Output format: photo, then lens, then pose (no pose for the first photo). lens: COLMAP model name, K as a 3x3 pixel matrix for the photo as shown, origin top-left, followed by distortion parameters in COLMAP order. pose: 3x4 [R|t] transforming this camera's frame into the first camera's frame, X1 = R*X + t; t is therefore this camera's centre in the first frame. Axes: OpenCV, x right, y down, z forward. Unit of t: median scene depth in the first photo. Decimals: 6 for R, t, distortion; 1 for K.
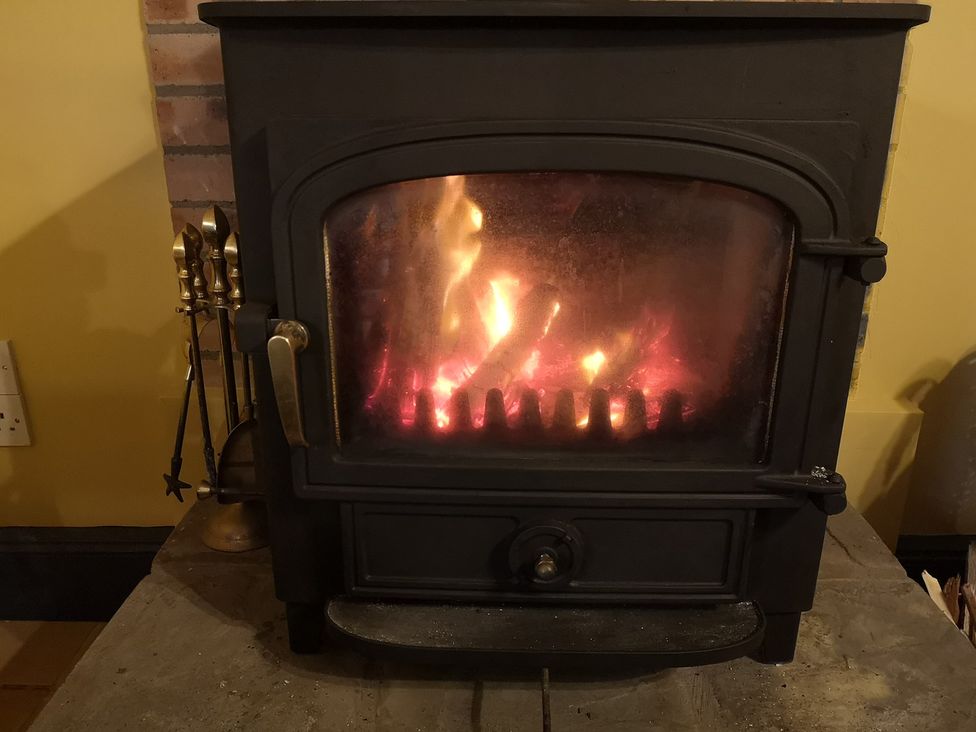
lens RADIAL K [[762.5, 0, 485.6], [0, 762.5, 365.1], [0, 0, 1]] dist [0.091698, -0.169003]
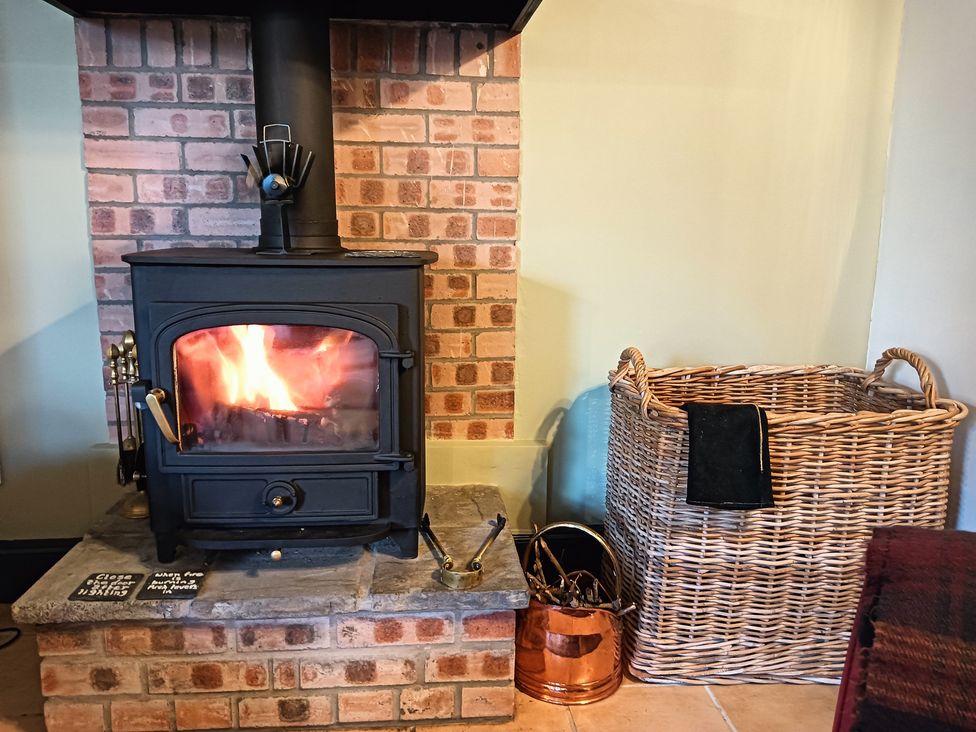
lens RADIAL K [[762.5, 0, 485.6], [0, 762.5, 365.1], [0, 0, 1]] dist [0.091698, -0.169003]
pose [[0.995372, -0.010052, 0.095572, 0.299038], [0.023736, 0.989418, -0.143141, 0.136394], [-0.093122, 0.144747, 0.985077, -0.811841]]
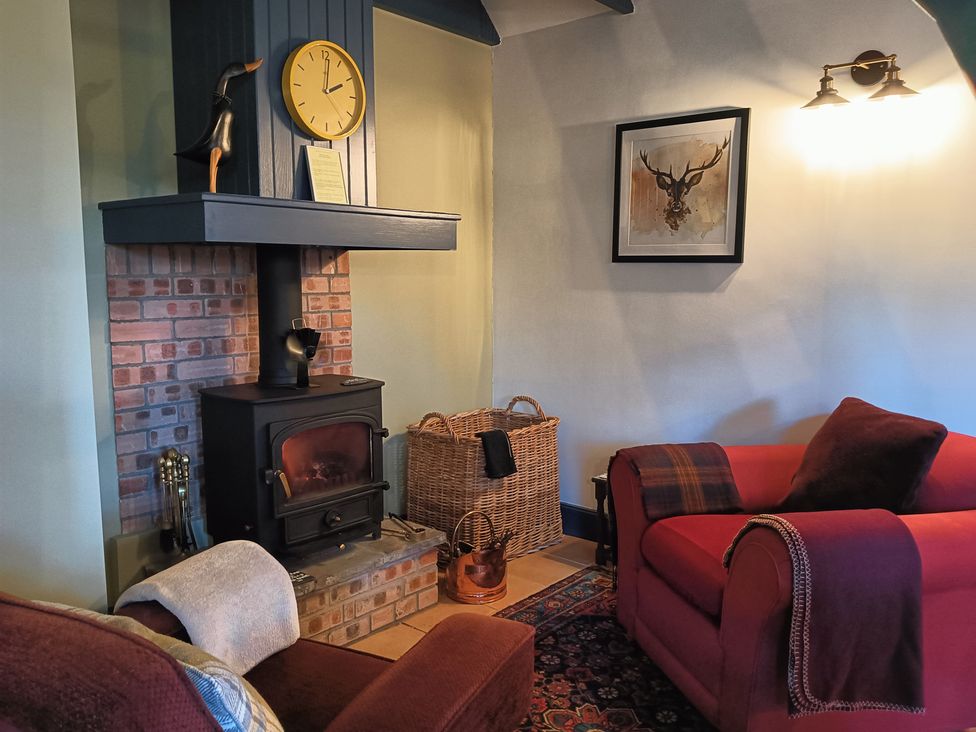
lens RADIAL K [[762.5, 0, 485.6], [0, 762.5, 365.1], [0, 0, 1]] dist [0.091698, -0.169003]
pose [[0.657644, -0.095172, 0.747293, -1.536305], [0.257387, 0.960678, -0.104161, 0.070934], [-0.707995, 0.260844, 0.656280, -1.581312]]
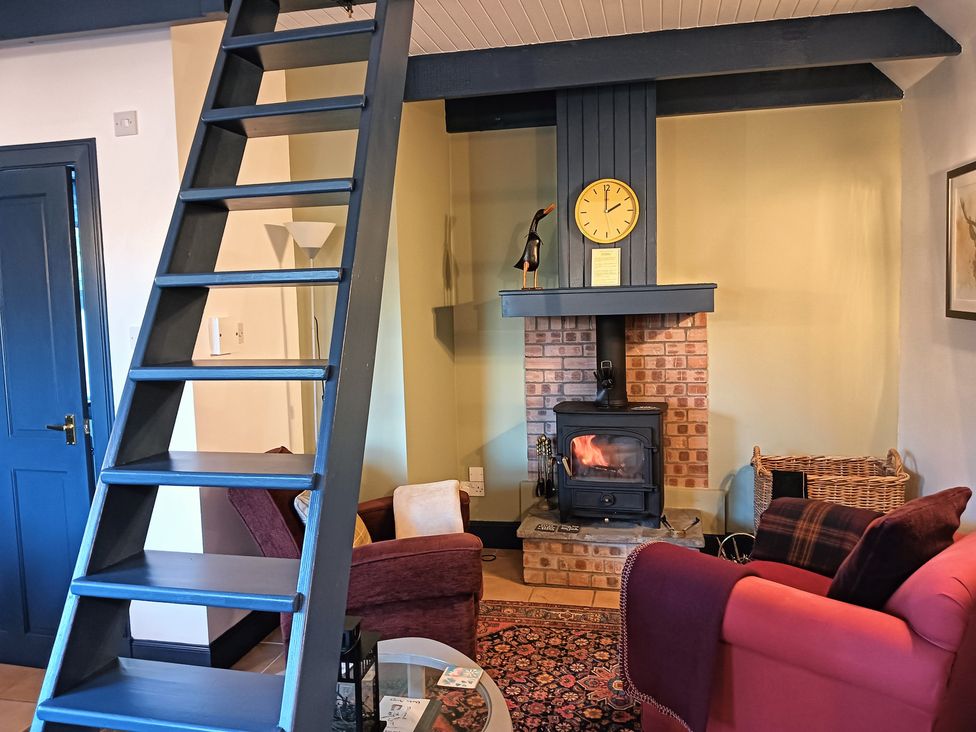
lens RADIAL K [[762.5, 0, 485.6], [0, 762.5, 365.1], [0, 0, 1]] dist [0.091698, -0.169003]
pose [[0.973836, -0.011129, -0.226978, 0.336857], [-0.046890, 0.967466, -0.248617, 0.498804], [0.222361, 0.252755, 0.941632, -3.250699]]
